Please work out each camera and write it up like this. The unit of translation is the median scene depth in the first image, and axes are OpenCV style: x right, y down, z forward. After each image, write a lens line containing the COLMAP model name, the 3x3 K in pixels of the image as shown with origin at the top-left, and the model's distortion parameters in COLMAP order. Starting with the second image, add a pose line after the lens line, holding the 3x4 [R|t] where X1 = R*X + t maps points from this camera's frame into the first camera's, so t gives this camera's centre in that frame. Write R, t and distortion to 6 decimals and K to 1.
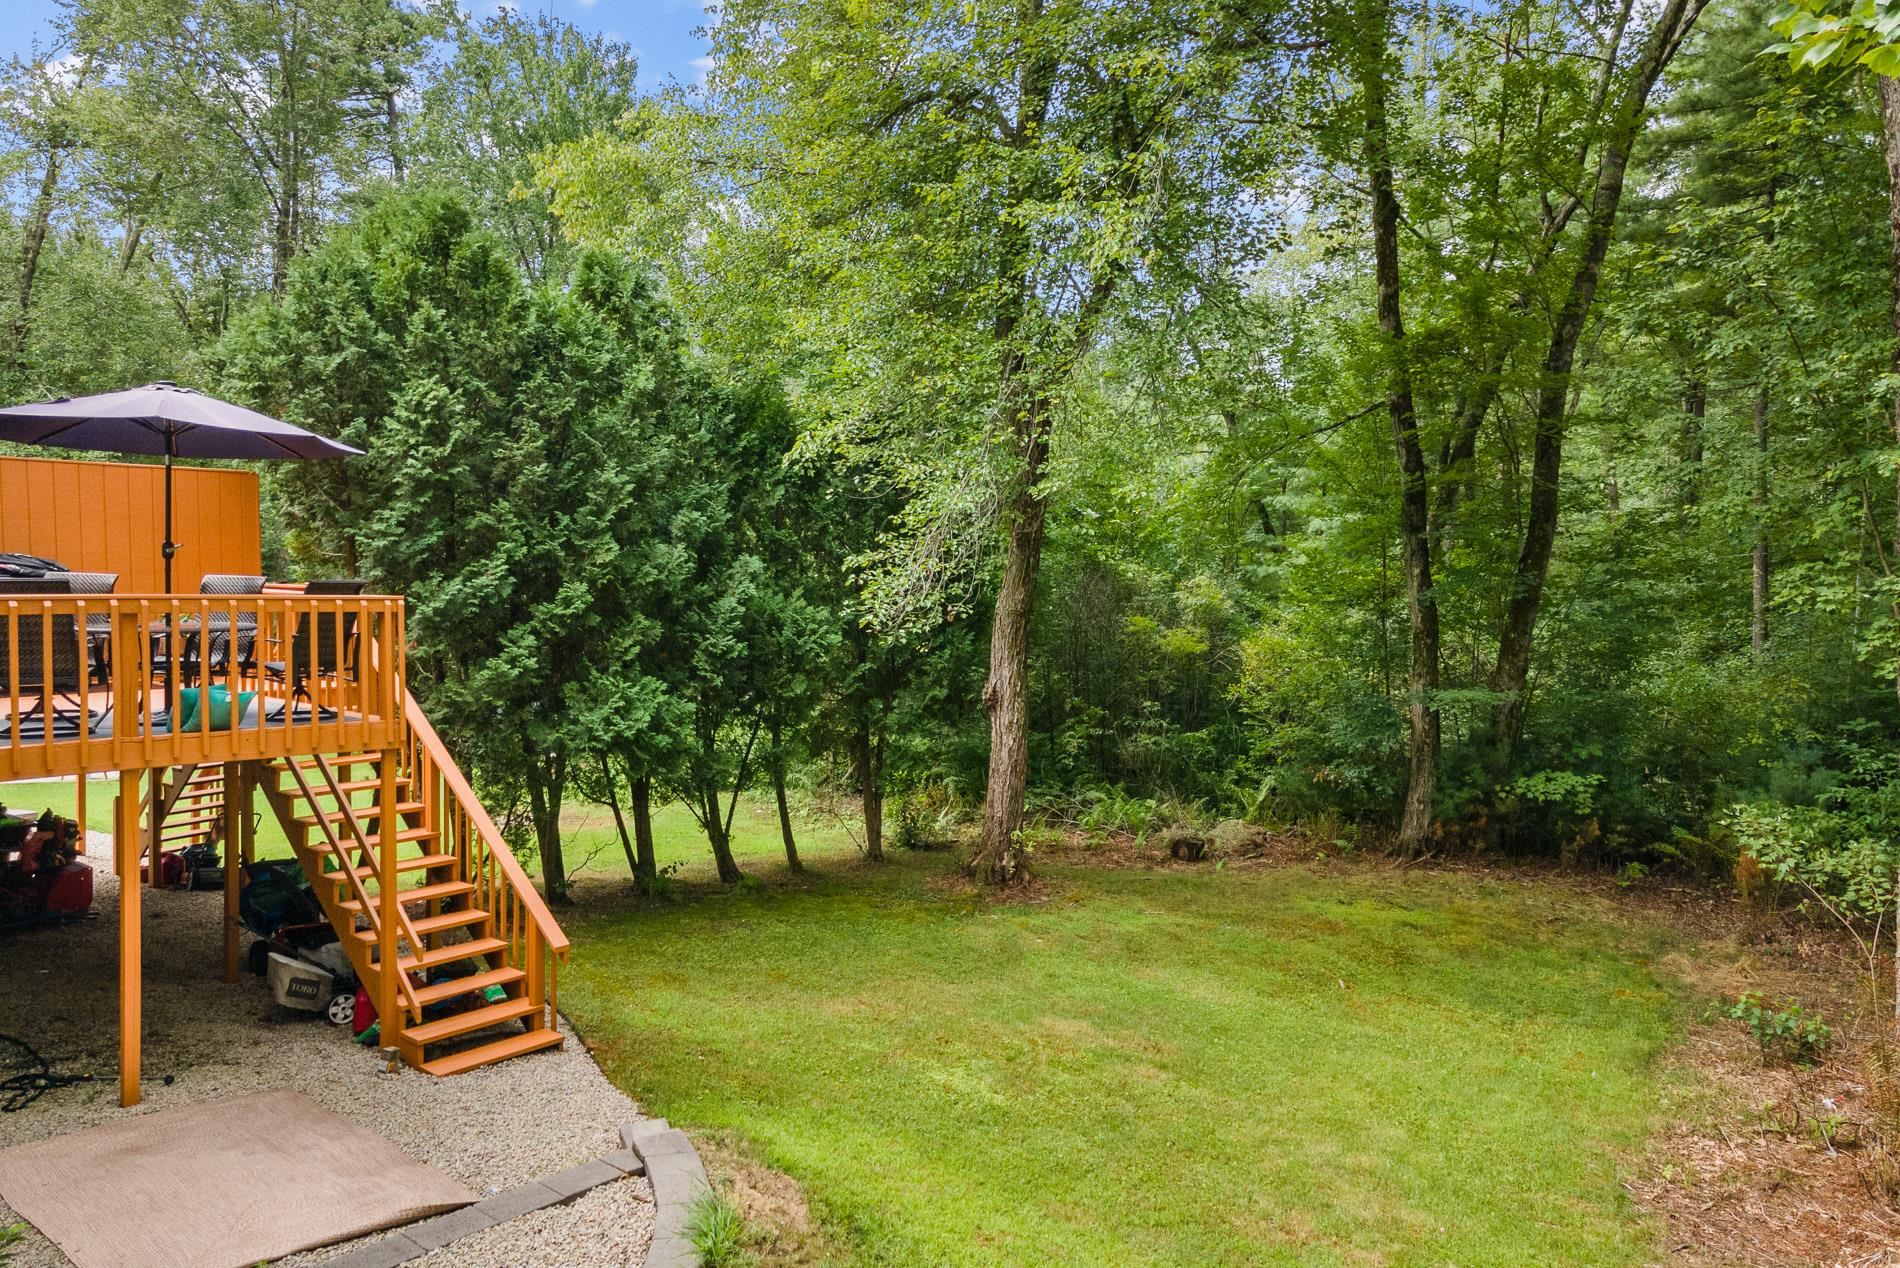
lens RADIAL K [[1356.5, 0, 943.7], [0, 1356.5, 639.9], [0, 0, 1]] dist [0.047897, 0.000585]
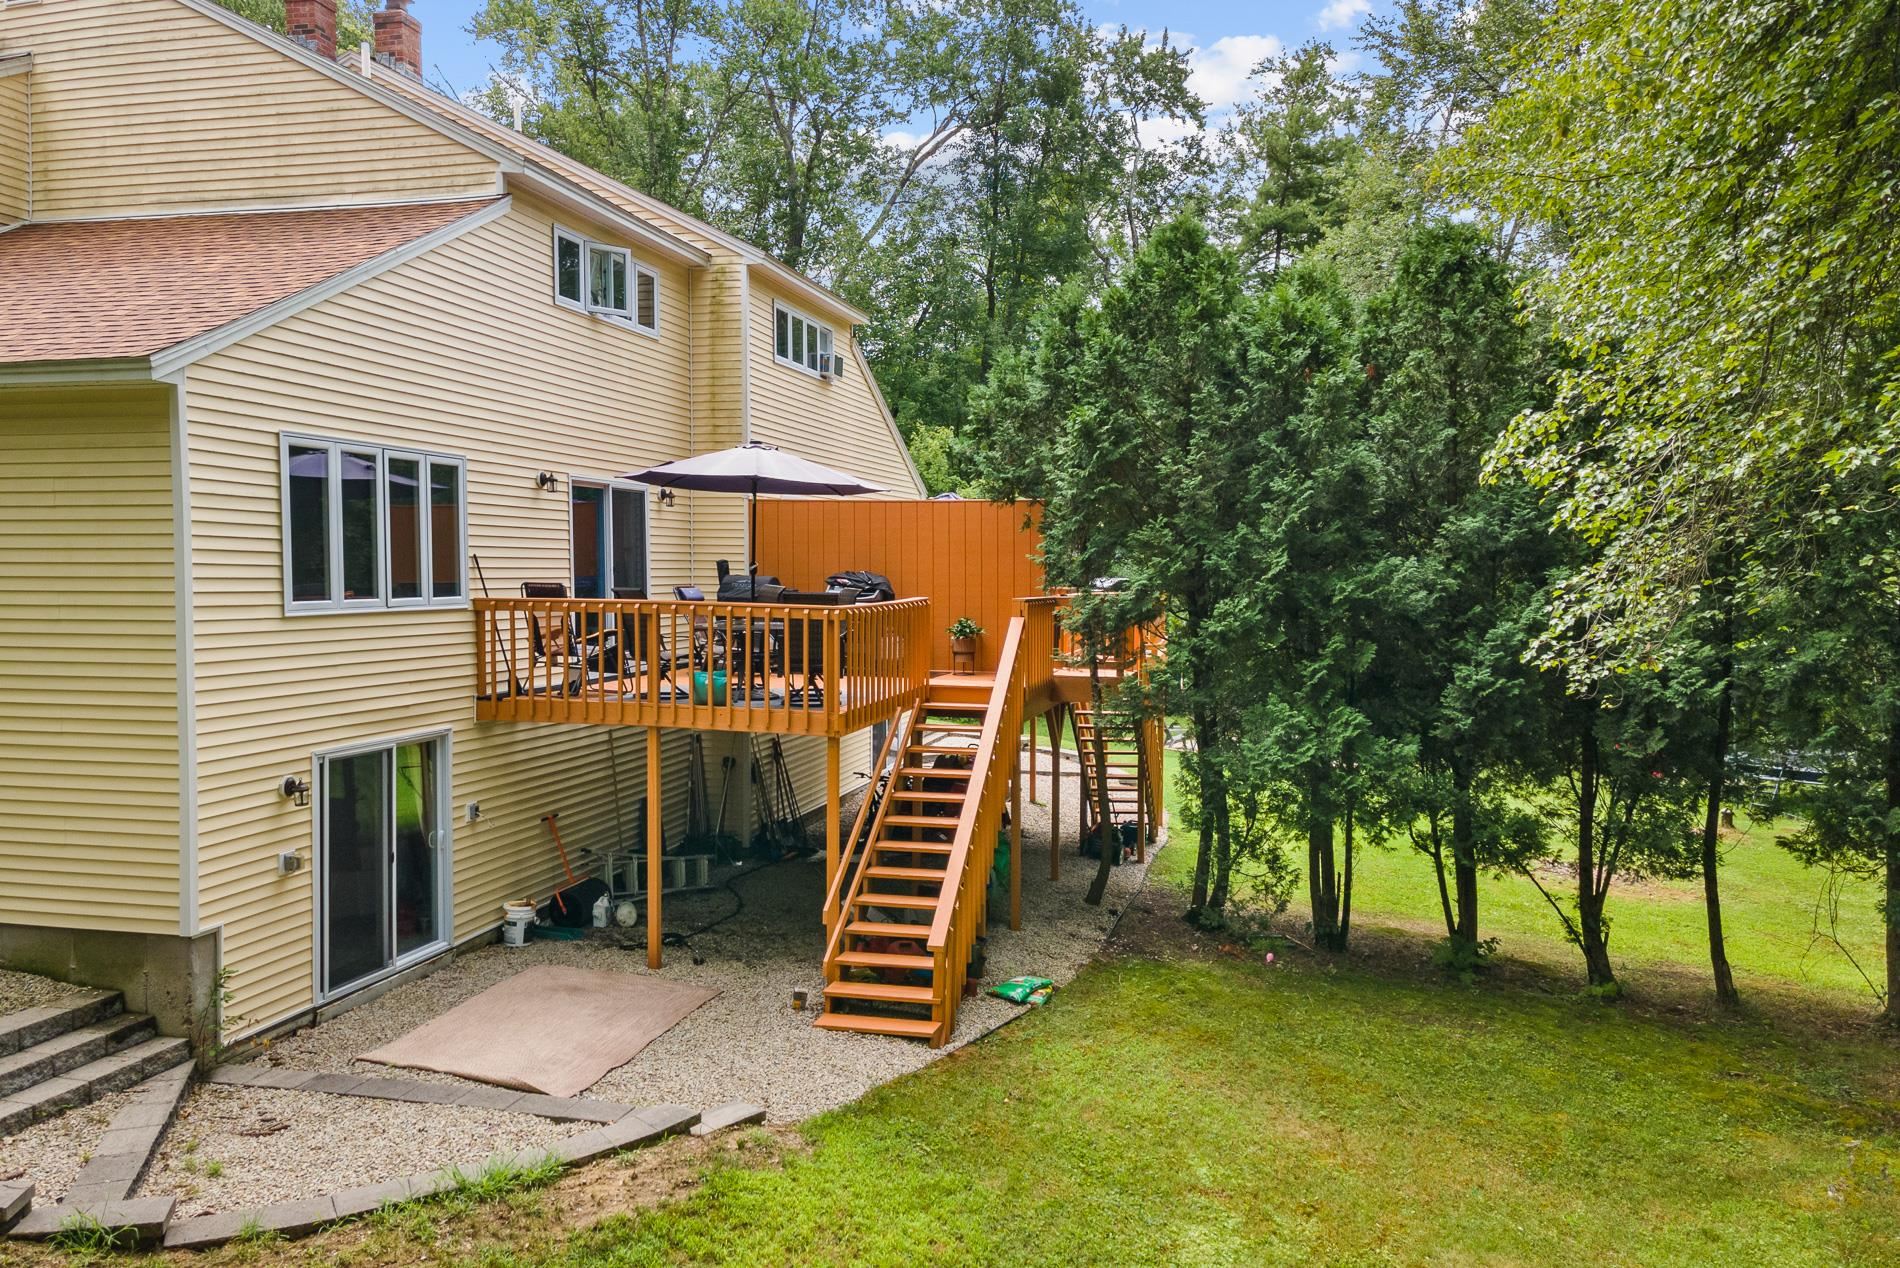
lens RADIAL K [[1360.8, 0, 950.0], [0, 1360.8, 634.0], [0, 0, 1]] dist [0.026363, 0.000761]
pose [[0.463810, 0.037560, -0.885138, 0.656255], [-0.051878, 0.998538, 0.015188, -0.030719], [0.884414, 0.038875, 0.465080, 0.534259]]
